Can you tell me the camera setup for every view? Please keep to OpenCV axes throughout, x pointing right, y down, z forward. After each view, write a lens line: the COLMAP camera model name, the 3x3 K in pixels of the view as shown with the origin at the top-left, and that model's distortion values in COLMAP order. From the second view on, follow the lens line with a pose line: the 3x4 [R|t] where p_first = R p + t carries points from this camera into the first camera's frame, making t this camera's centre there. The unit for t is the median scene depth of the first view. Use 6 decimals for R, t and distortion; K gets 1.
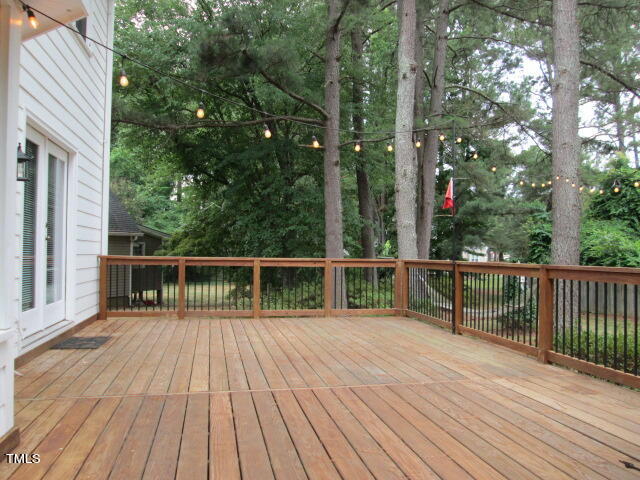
lens RADIAL K [[531.3, 0, 317.1], [0, 531.3, 239.7], [0, 0, 1]] dist [-0.036166, -0.004988]
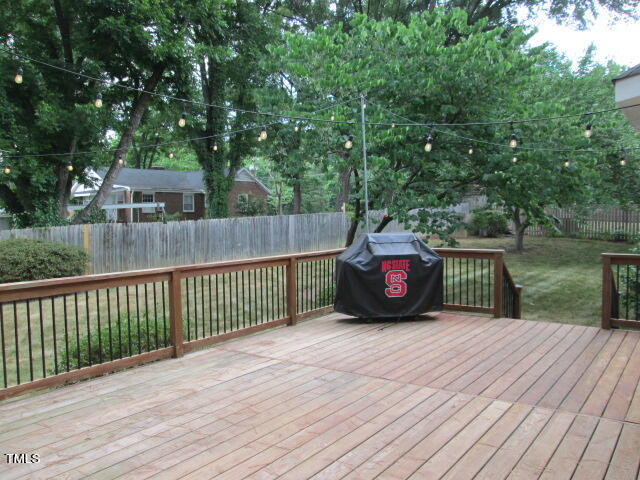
lens RADIAL K [[531.3, 0, 317.1], [0, 531.3, 239.7], [0, 0, 1]] dist [-0.036166, -0.004988]
pose [[-0.676784, -0.037207, 0.735241, -0.771904], [-0.019410, 0.999277, 0.032702, -0.067517], [-0.735926, 0.007862, -0.677017, 2.087957]]
